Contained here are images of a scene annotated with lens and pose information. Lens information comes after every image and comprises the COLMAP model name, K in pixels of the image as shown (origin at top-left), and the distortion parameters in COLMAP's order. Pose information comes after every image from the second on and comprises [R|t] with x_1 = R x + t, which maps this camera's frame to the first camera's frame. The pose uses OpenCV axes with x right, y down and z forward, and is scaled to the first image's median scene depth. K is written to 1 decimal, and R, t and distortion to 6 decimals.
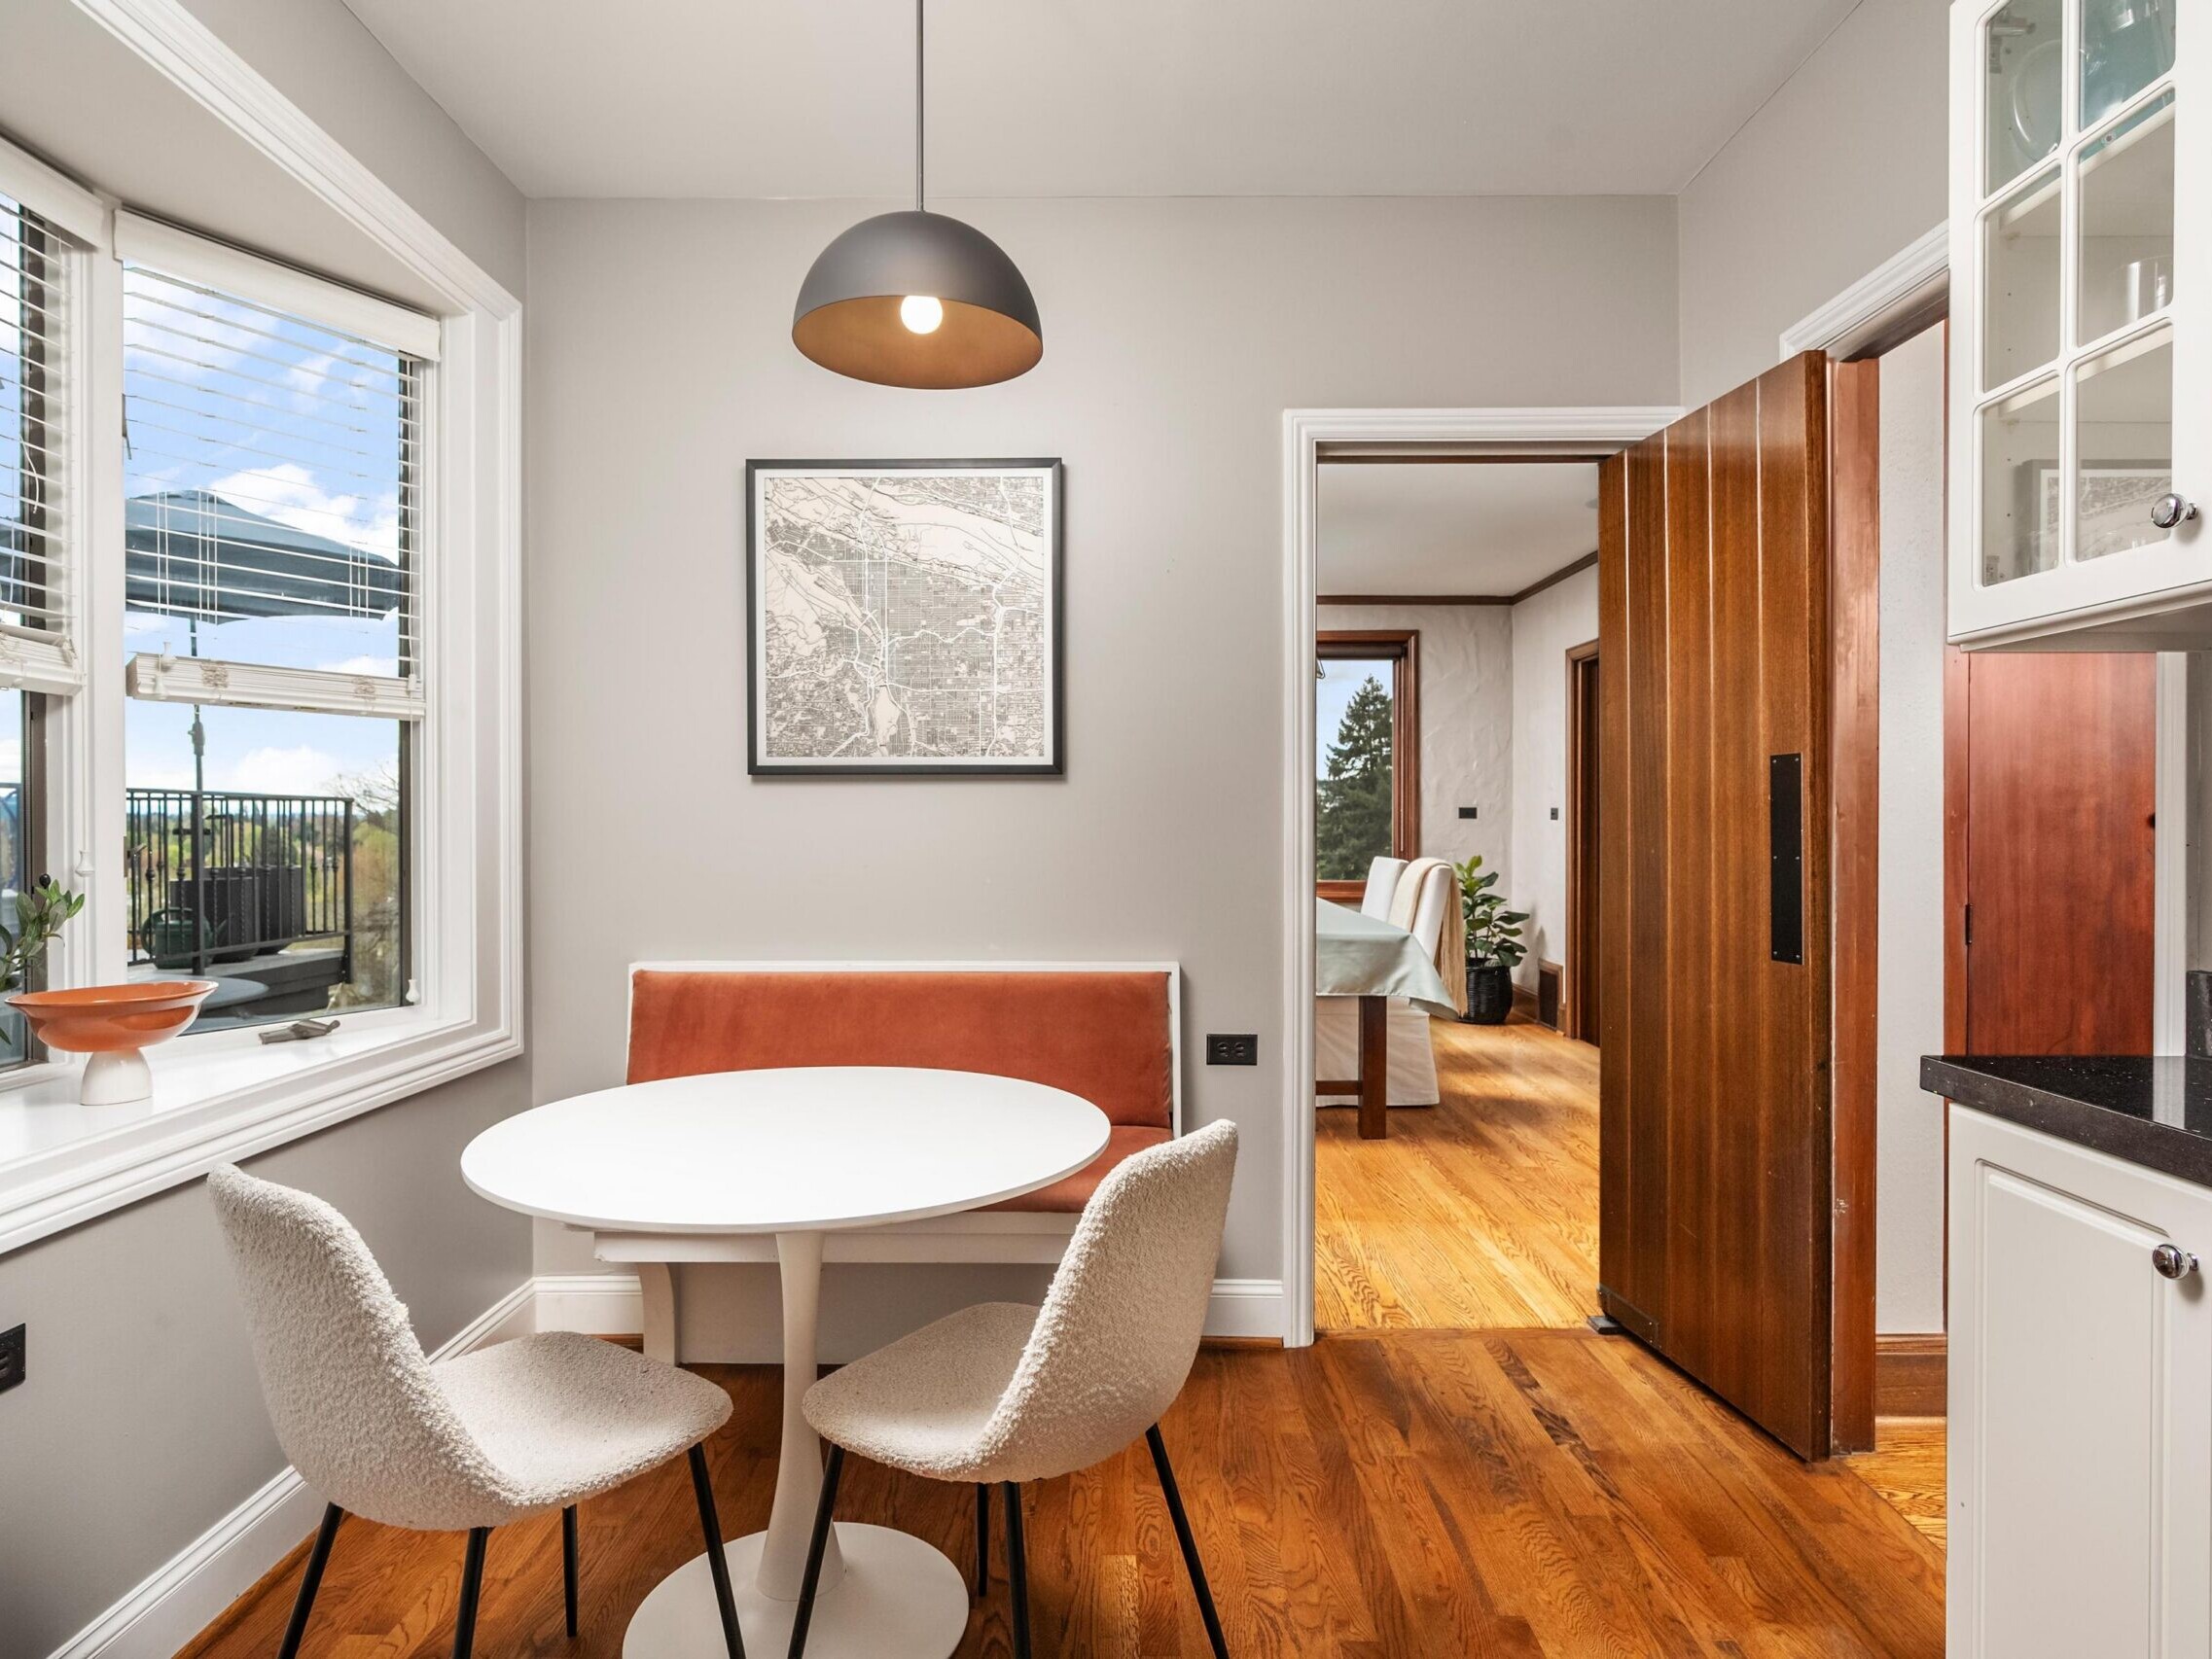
lens RADIAL K [[1282.9, 0, 1107.3], [0, 1282.9, 819.6], [0, 0, 1]] dist [-0.004882, 0.002258]
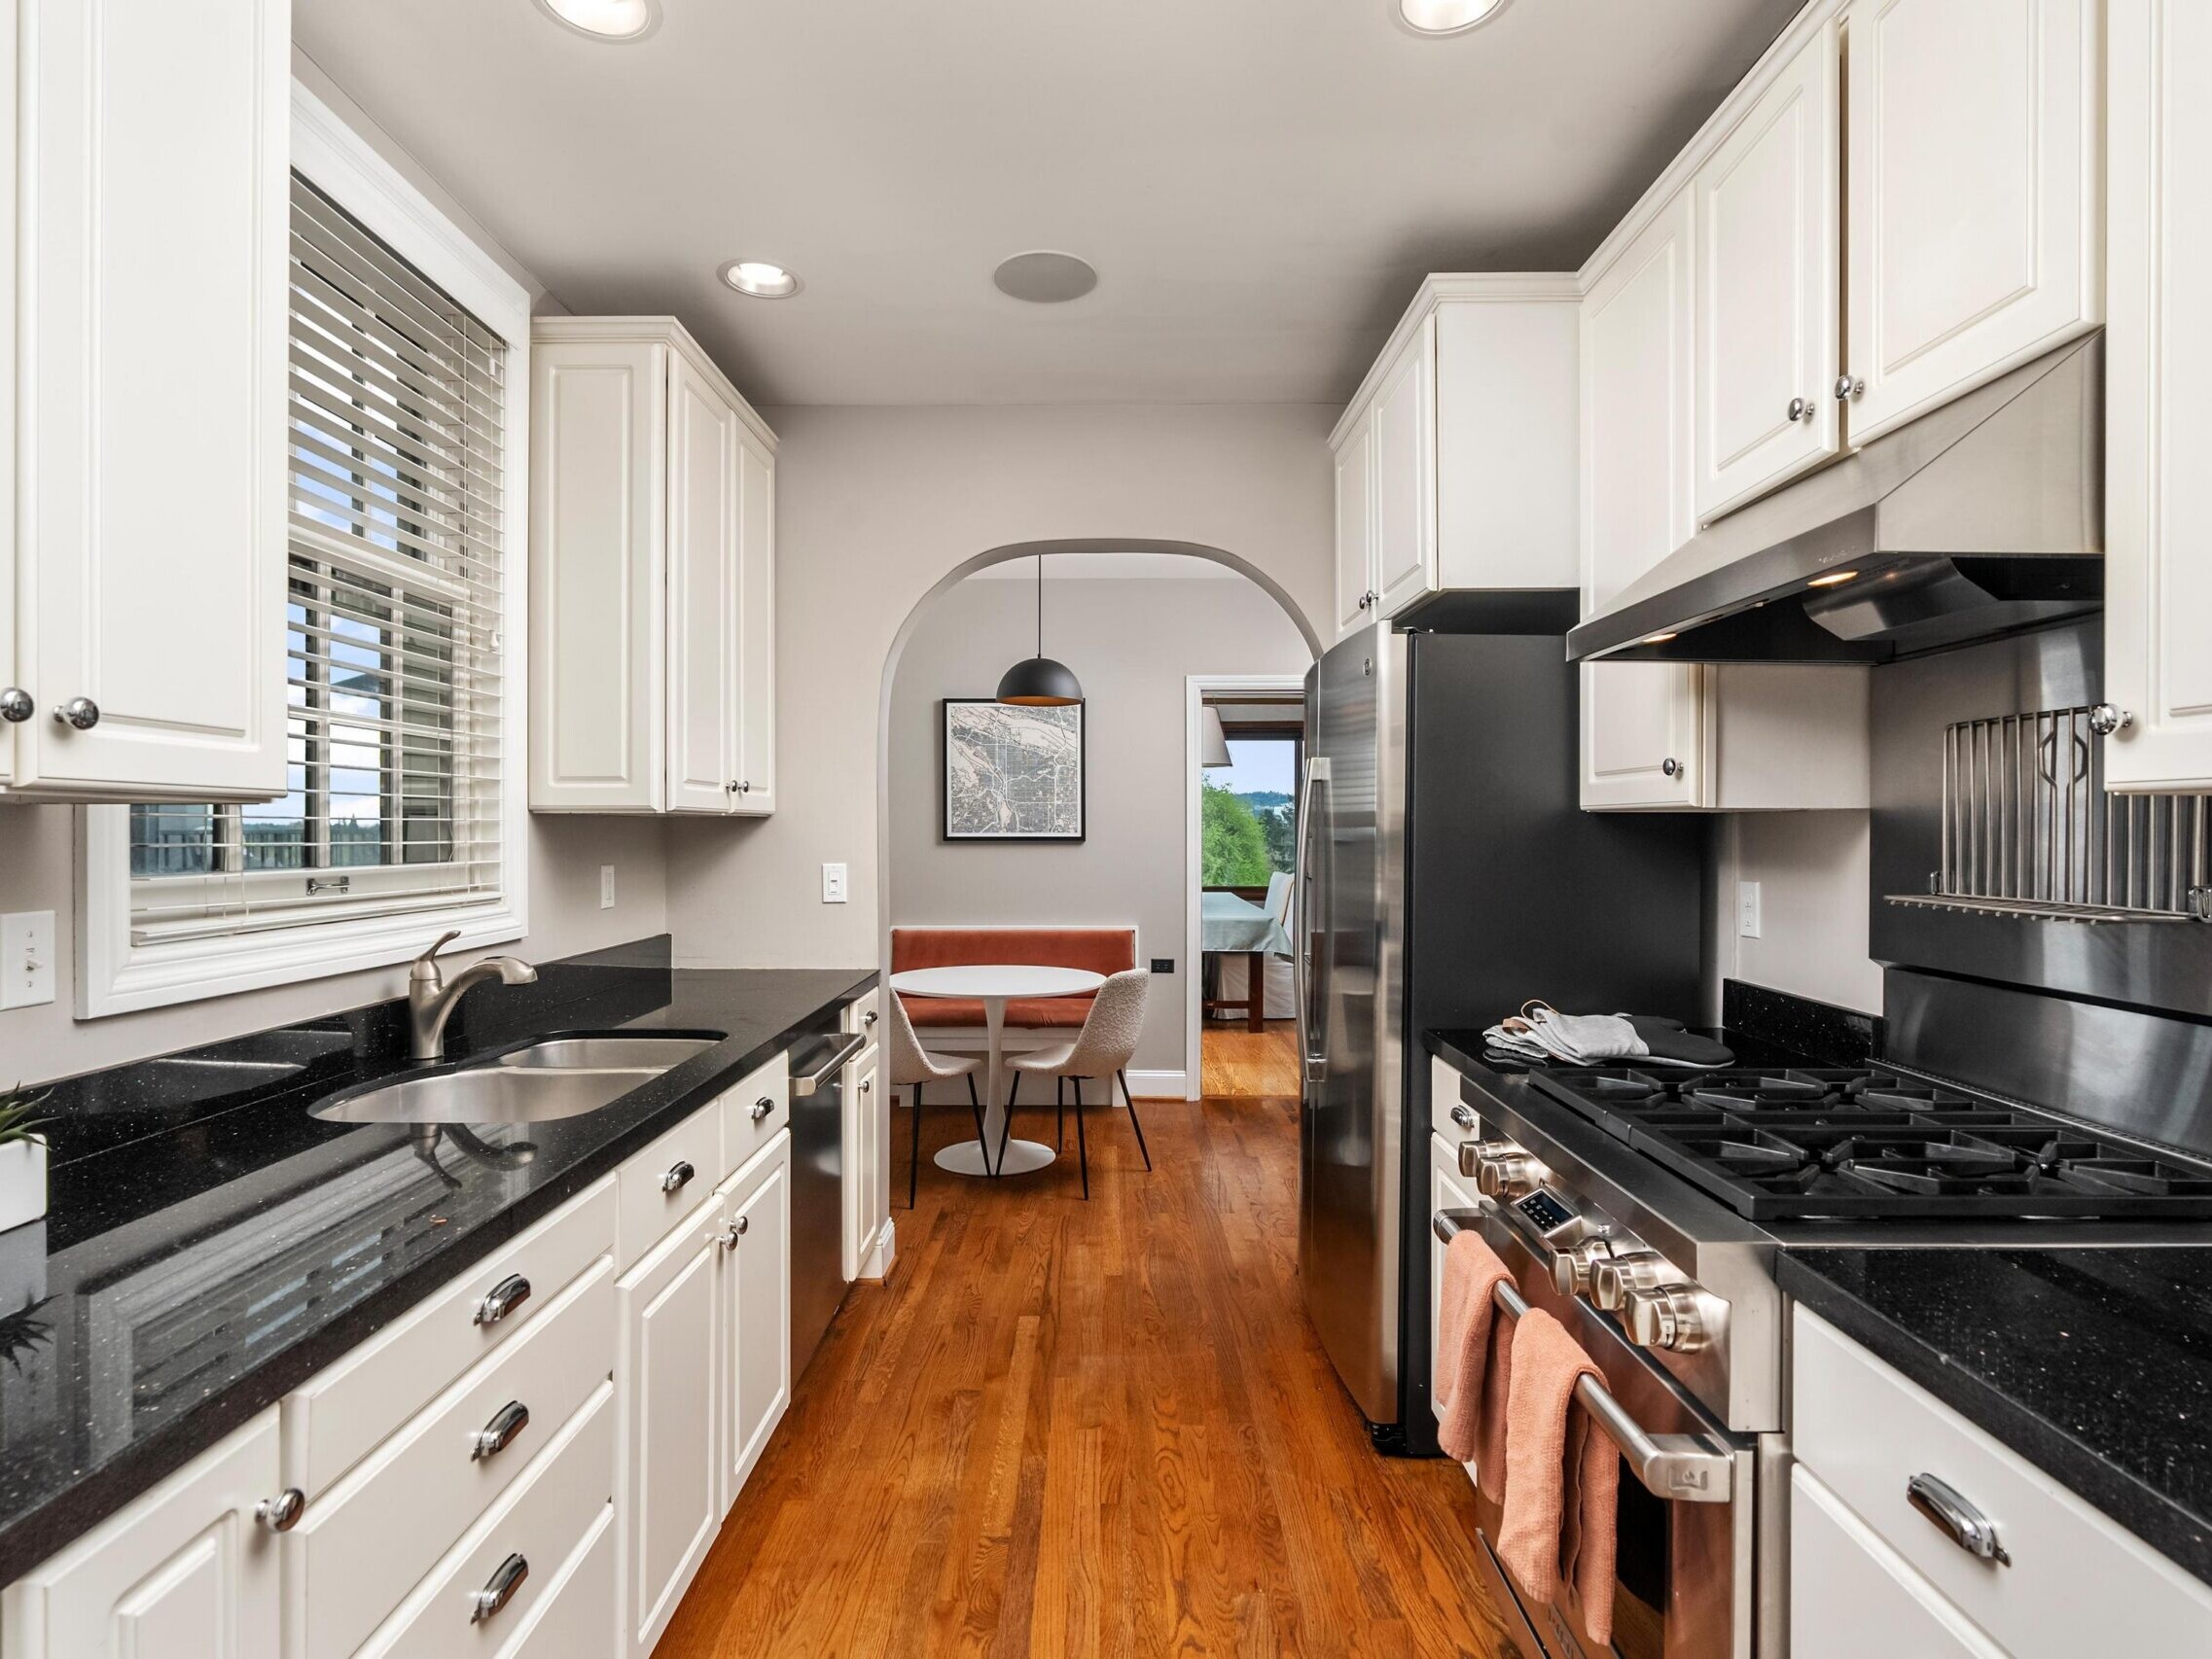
lens RADIAL K [[1123.2, 0, 1096.2], [0, 1123.2, 832.6], [0, 0, 1]] dist [-0.001930, 0.001015]
pose [[0.999989, -0.000416, -0.004609, -0.007511], [0.000433, 0.999993, 0.003748, -0.056174], [0.004607, -0.003749, 0.999982, -0.929452]]
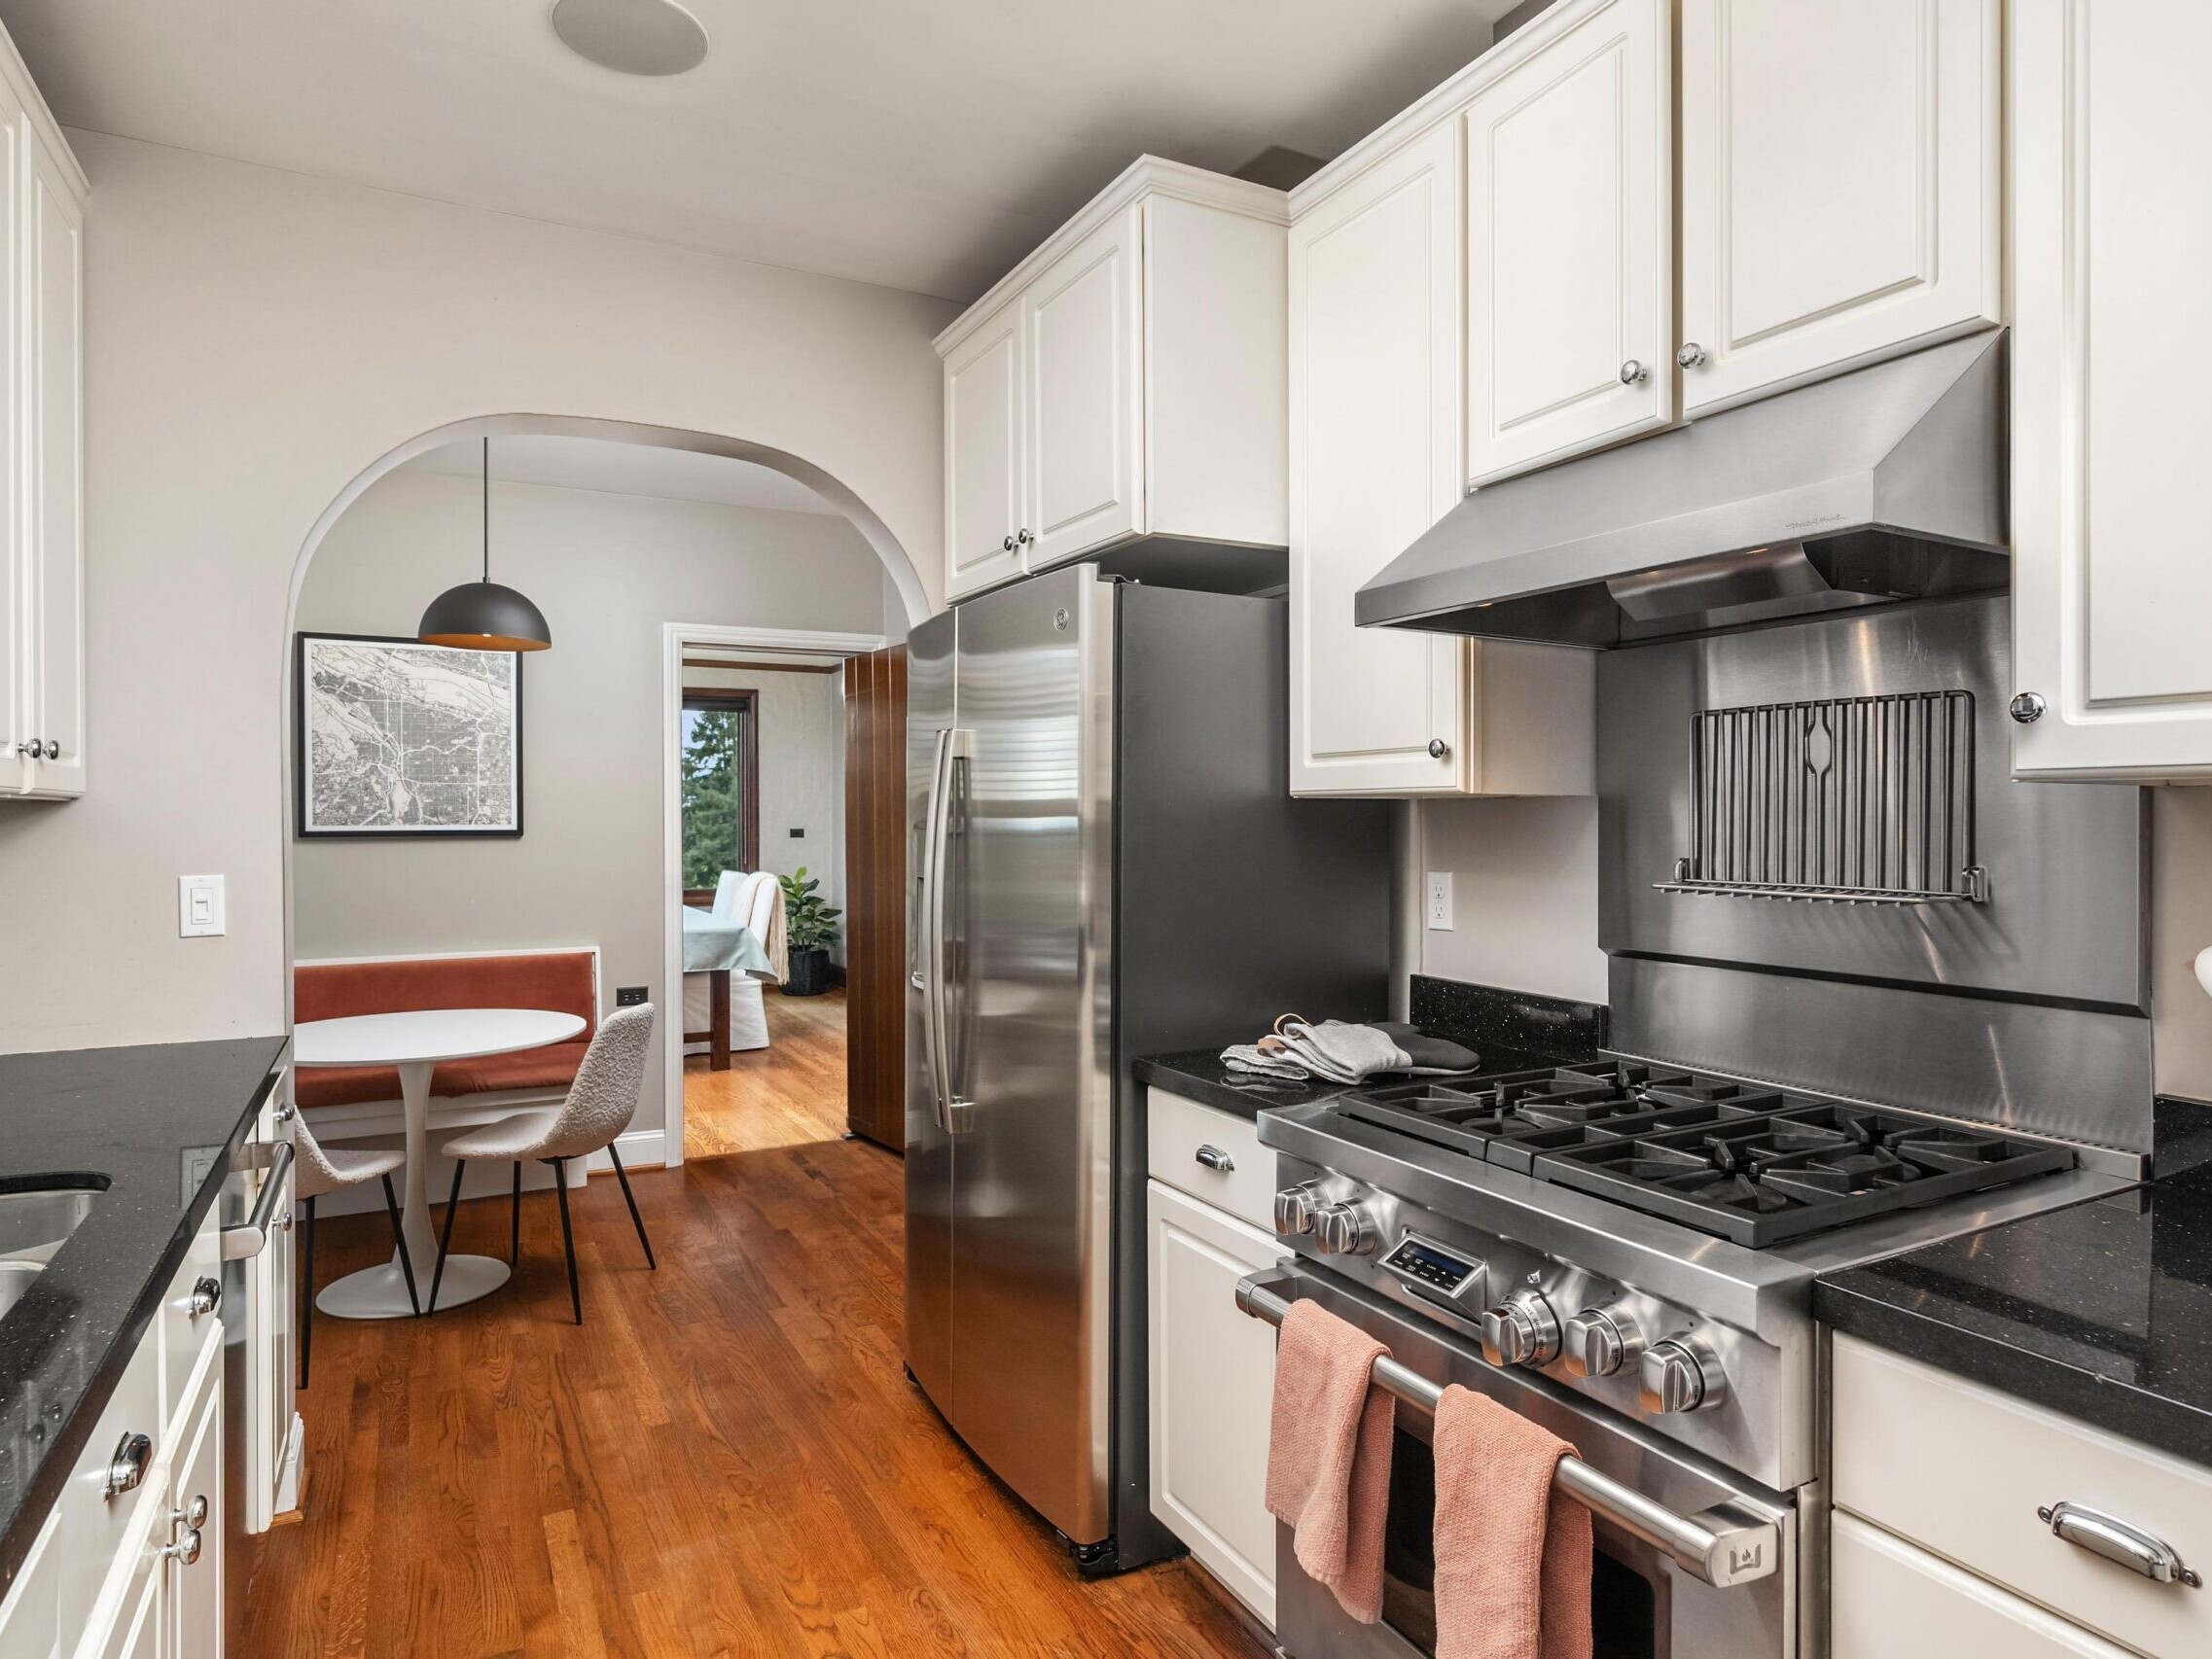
lens RADIAL K [[1282.9, 0, 1107.3], [0, 1282.9, 819.6], [0, 0, 1]] dist [-0.004882, 0.002258]
pose [[0.881212, -0.002893, 0.472712, -0.151216], [0.002589, 0.999996, 0.001295, -0.055240], [-0.472714, 0.000082, 0.881216, -0.794735]]
